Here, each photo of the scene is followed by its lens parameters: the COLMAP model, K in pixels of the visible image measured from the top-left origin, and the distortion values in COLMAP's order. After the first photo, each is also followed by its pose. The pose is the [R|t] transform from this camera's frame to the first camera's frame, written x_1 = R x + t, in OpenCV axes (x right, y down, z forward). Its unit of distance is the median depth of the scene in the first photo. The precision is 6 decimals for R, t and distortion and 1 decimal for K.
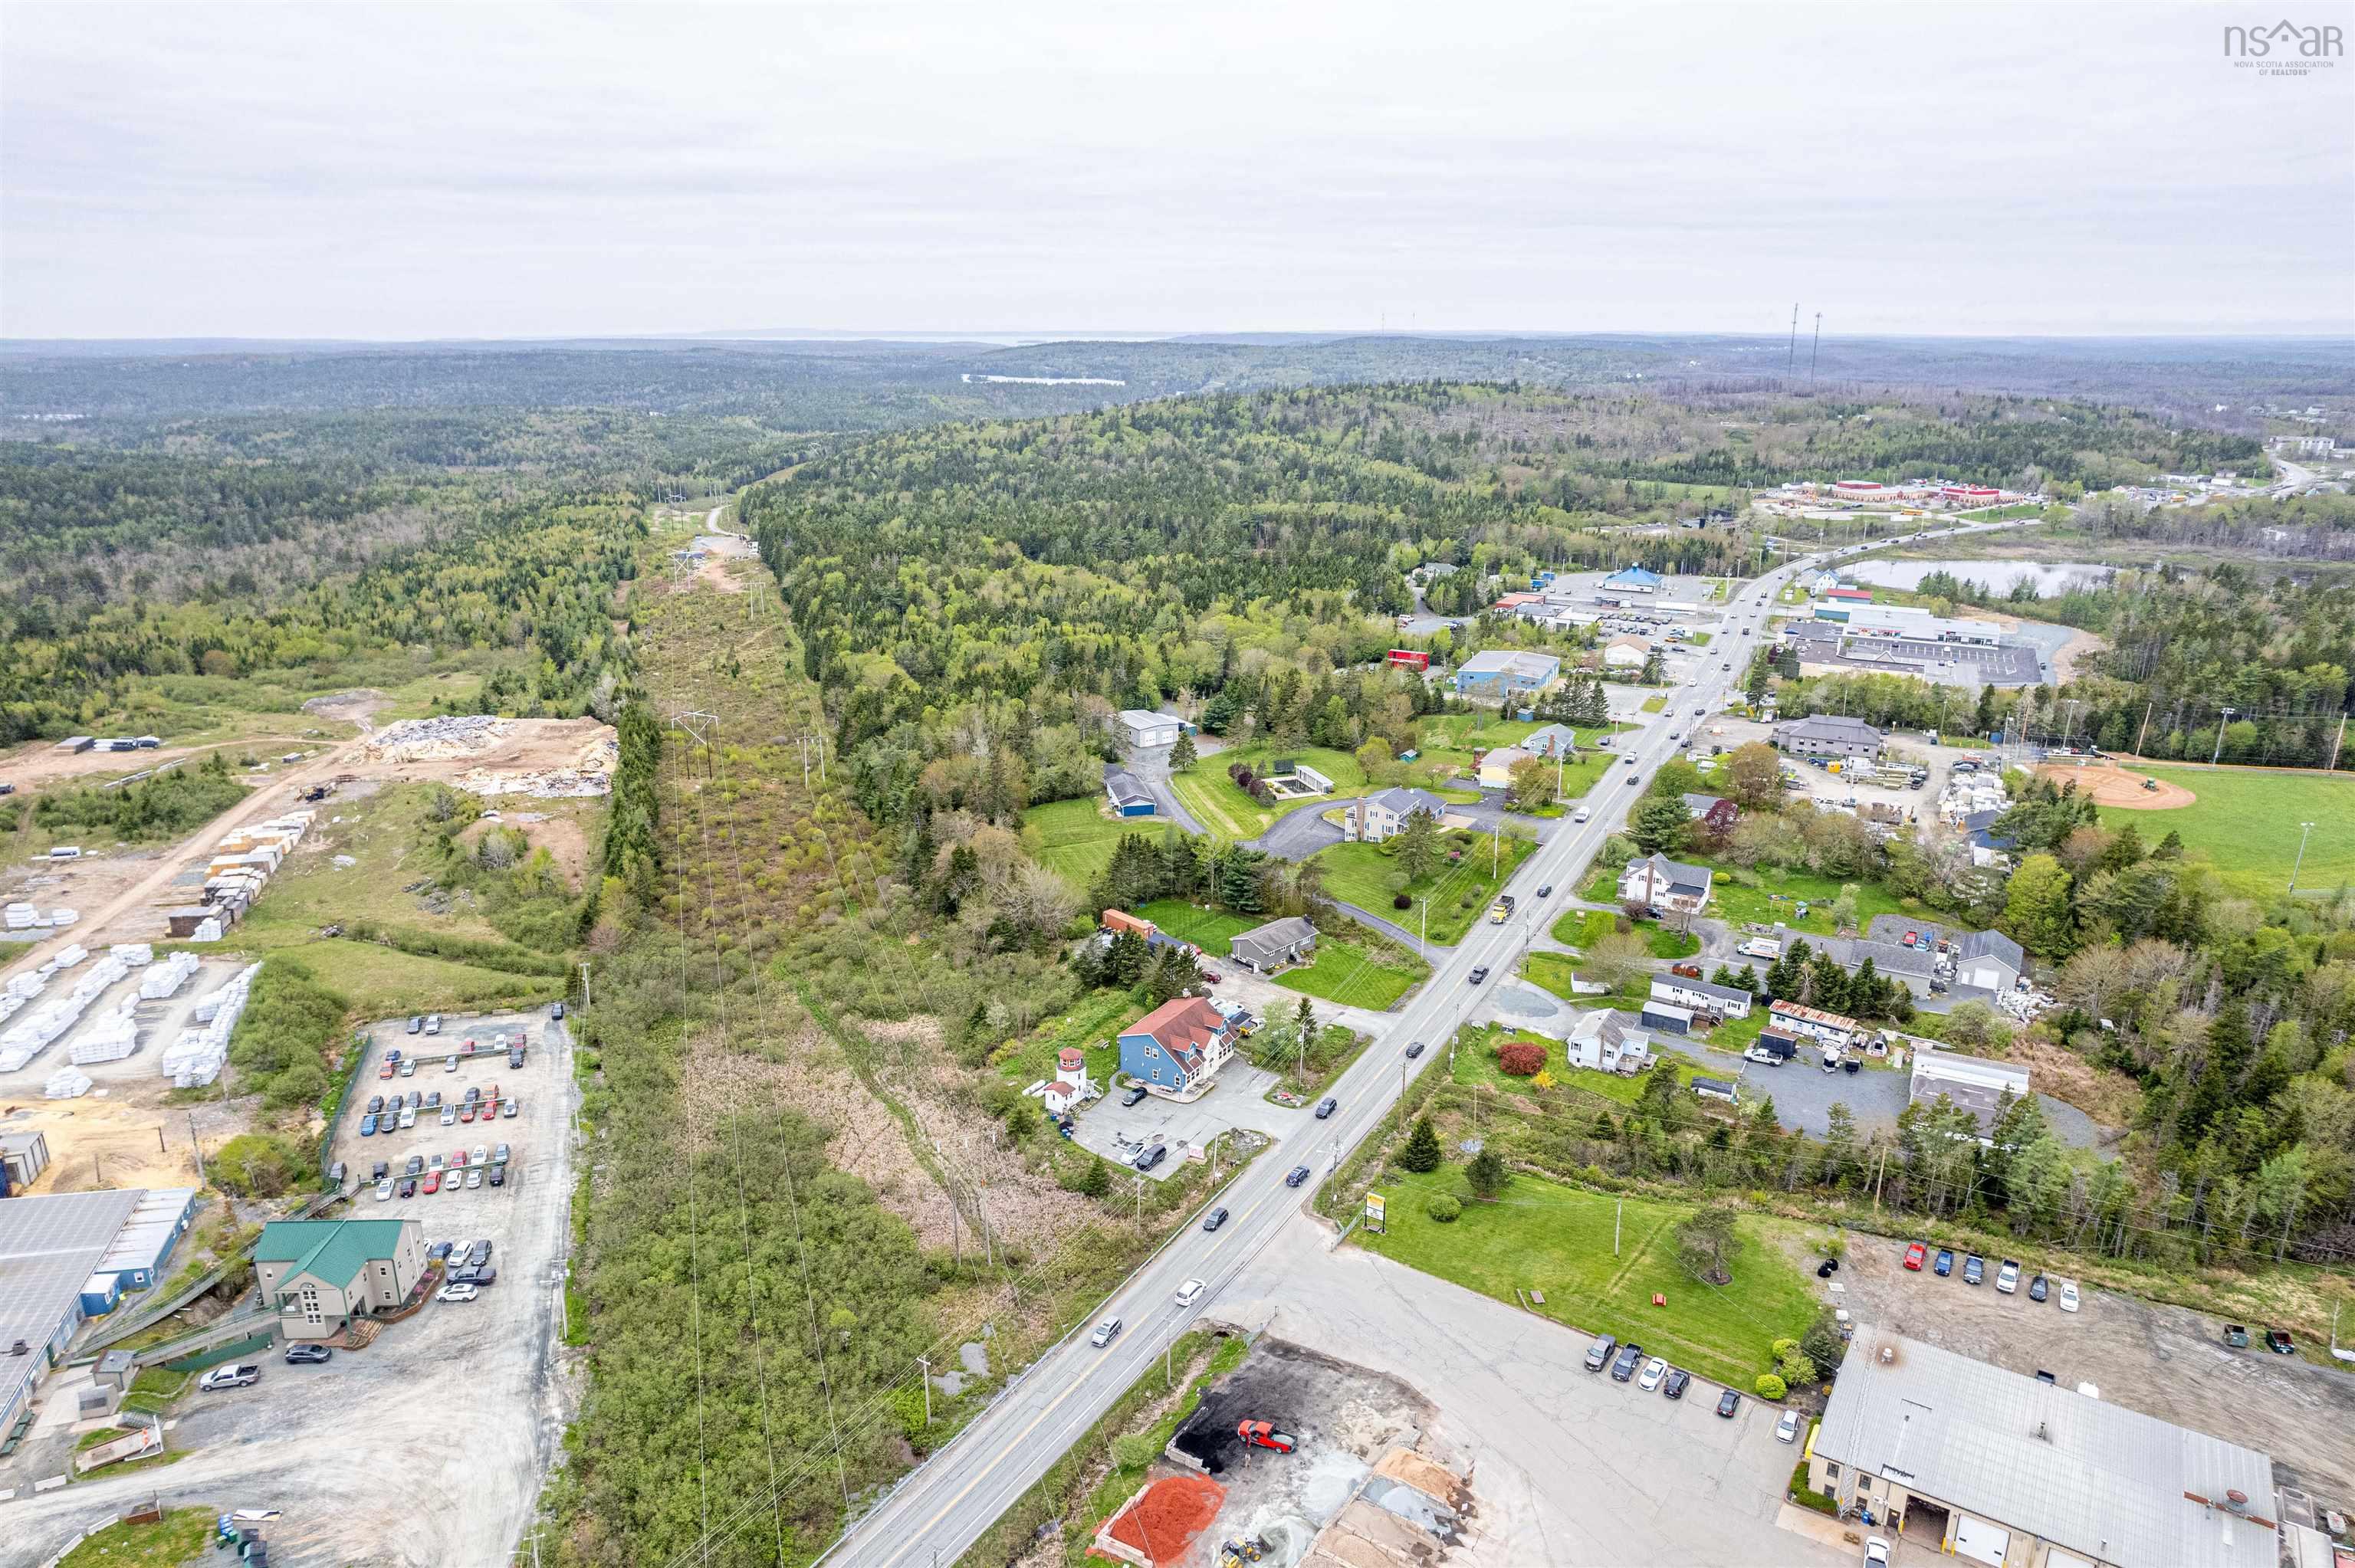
lens RADIAL K [[1501.9, 0, 1175.6], [0, 1501.9, 790.7], [0, 0, 1]] dist [-0.041457, 0.008634]
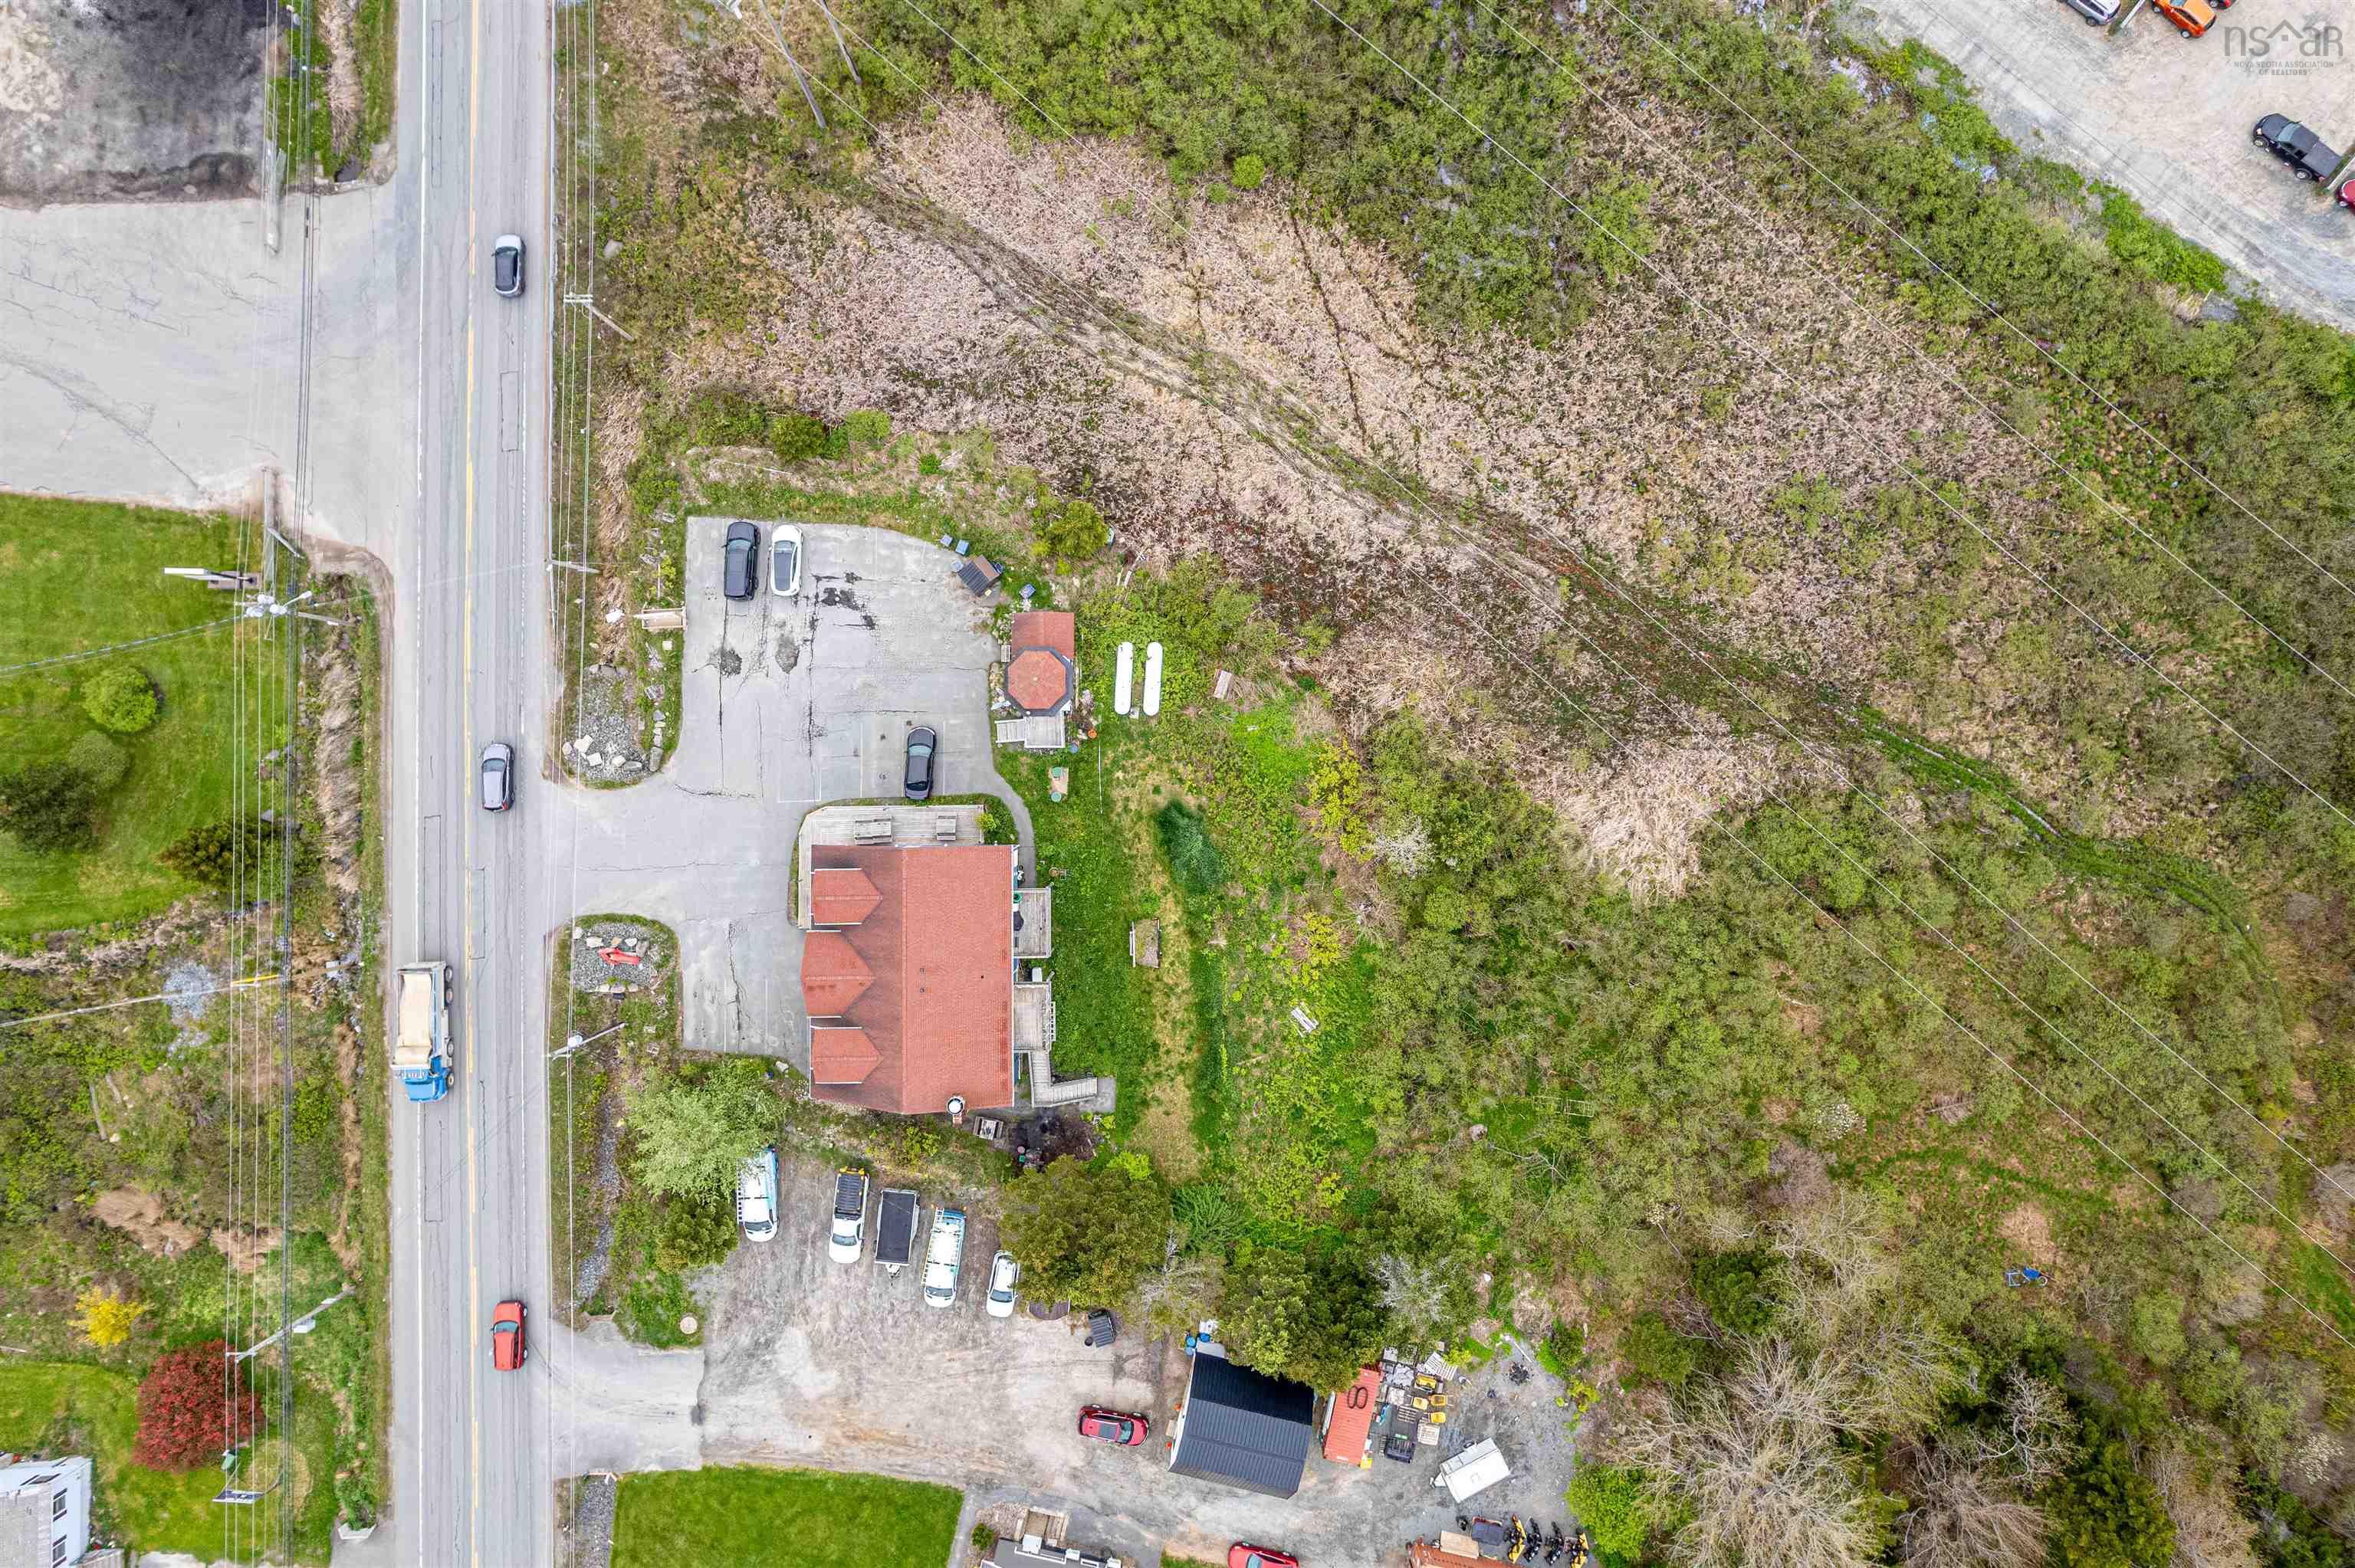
lens RADIAL K [[1501.9, 0, 1178.0], [0, 1501.9, 776.5], [0, 0, 1]] dist [-0.041457, 0.008634]
pose [[-0.838933, 0.543814, -0.021398, -0.076116], [-0.162272, -0.212419, 0.963611, -0.216578], [0.519480, 0.811877, 0.266451, 0.911821]]
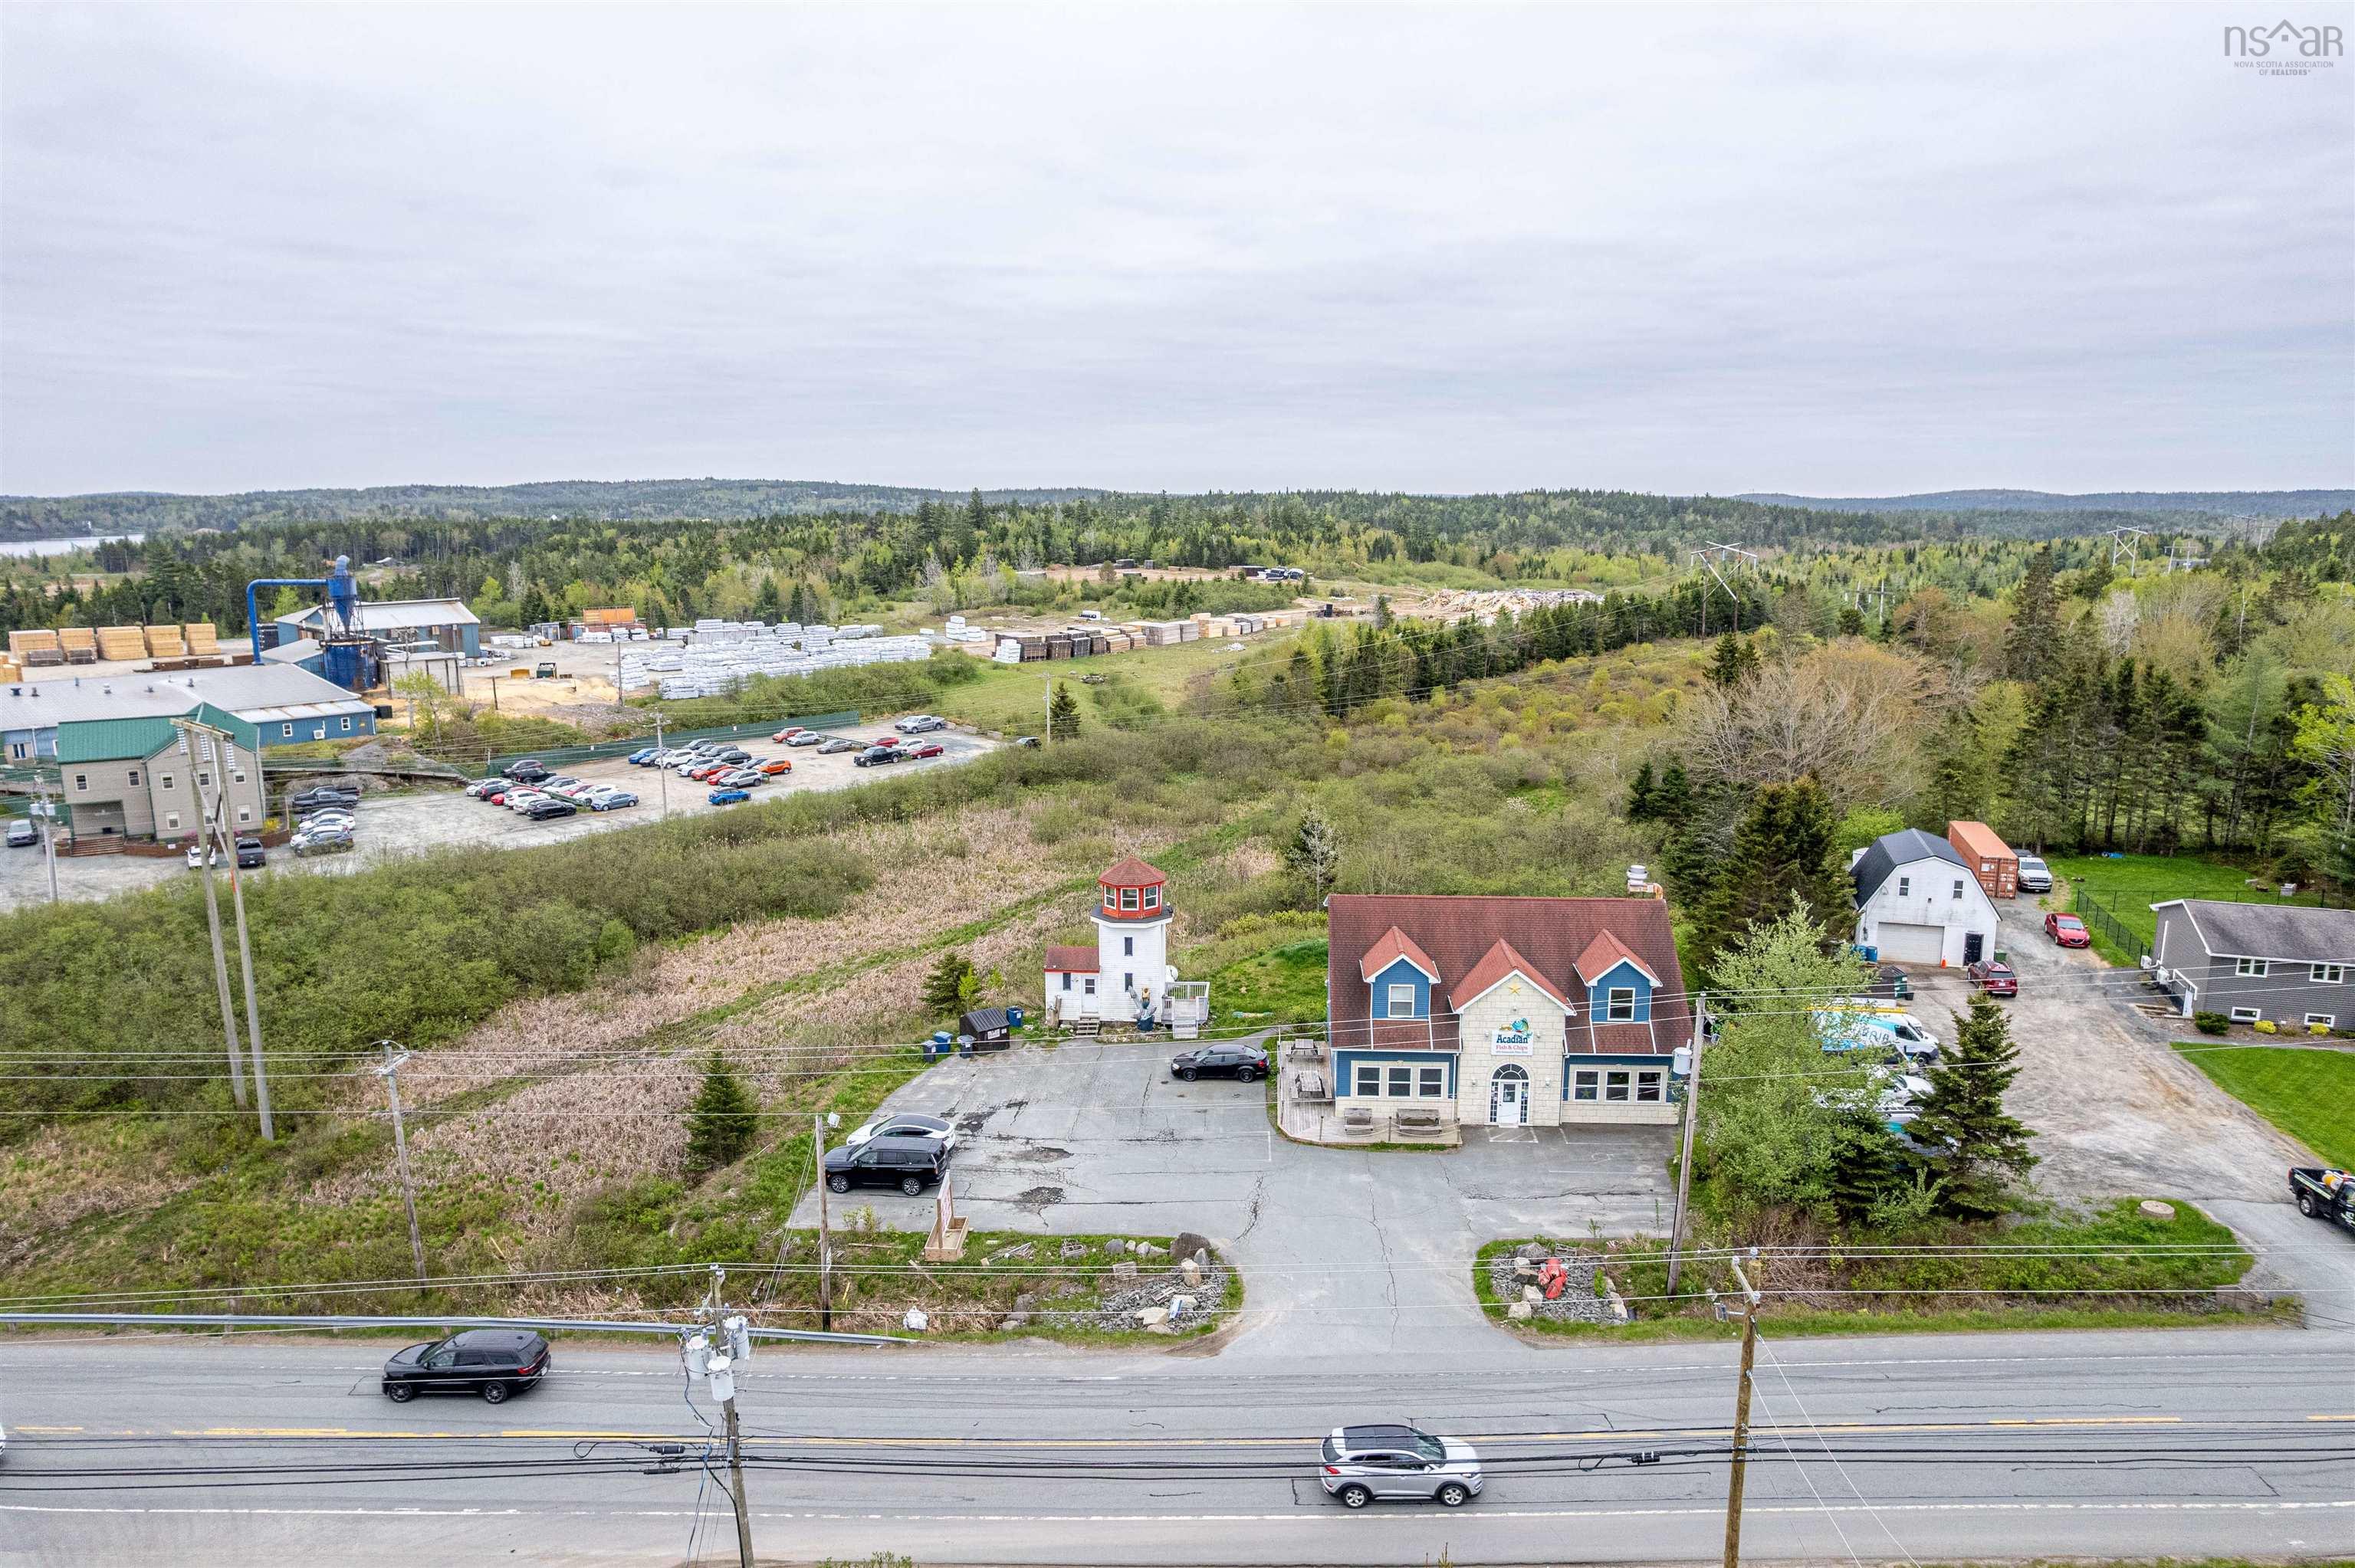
lens RADIAL K [[1501.9, 0, 1184.4], [0, 1501.9, 782.6], [0, 0, 1]] dist [-0.041457, 0.008634]
pose [[0.483757, 0.163971, -0.859705, 0.227851], [-0.253516, 0.966433, 0.041674, 0.133034], [0.837680, 0.197789, 0.509089, 0.806762]]
